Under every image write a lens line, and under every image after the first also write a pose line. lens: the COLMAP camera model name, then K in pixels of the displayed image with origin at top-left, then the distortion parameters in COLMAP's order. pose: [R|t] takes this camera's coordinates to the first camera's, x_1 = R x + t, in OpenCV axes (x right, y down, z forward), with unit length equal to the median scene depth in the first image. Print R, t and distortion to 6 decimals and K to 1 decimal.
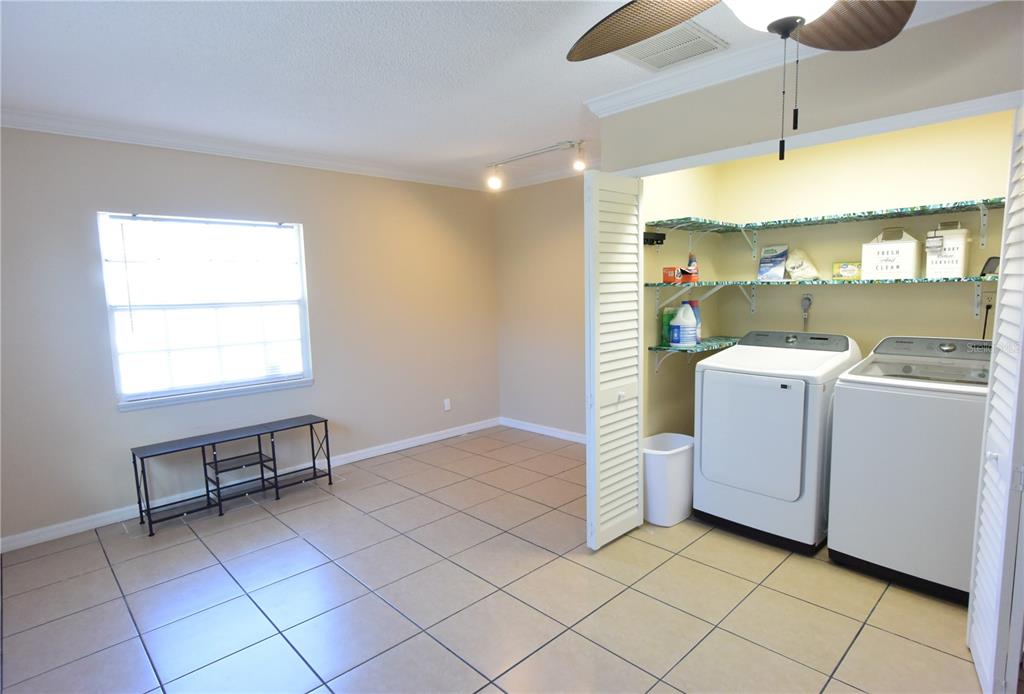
lens RADIAL K [[546.0, 0, 512.0], [0, 546.0, 347.0], [0, 0, 1]] dist [0.002545, -0.000161]
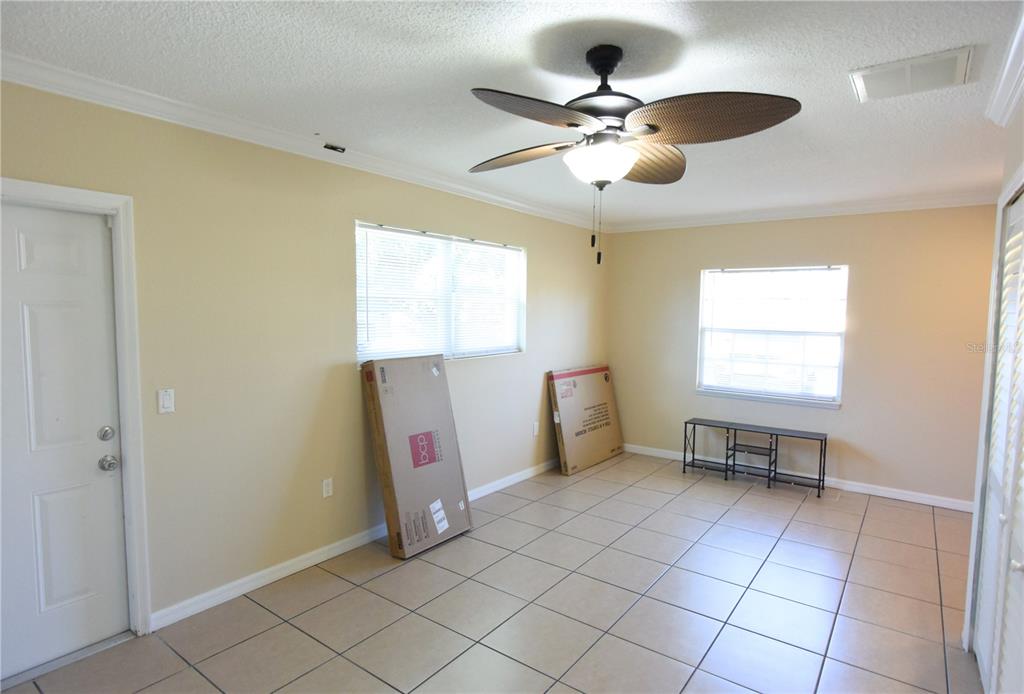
lens RADIAL K [[546.0, 0, 512.0], [0, 546.0, 347.0], [0, 0, 1]] dist [0.002545, -0.000161]
pose [[0.167619, 0.094022, -0.981358, 0.662033], [-0.124763, 0.989461, 0.073488, -0.060180], [0.977925, 0.110119, 0.177583, 0.158336]]
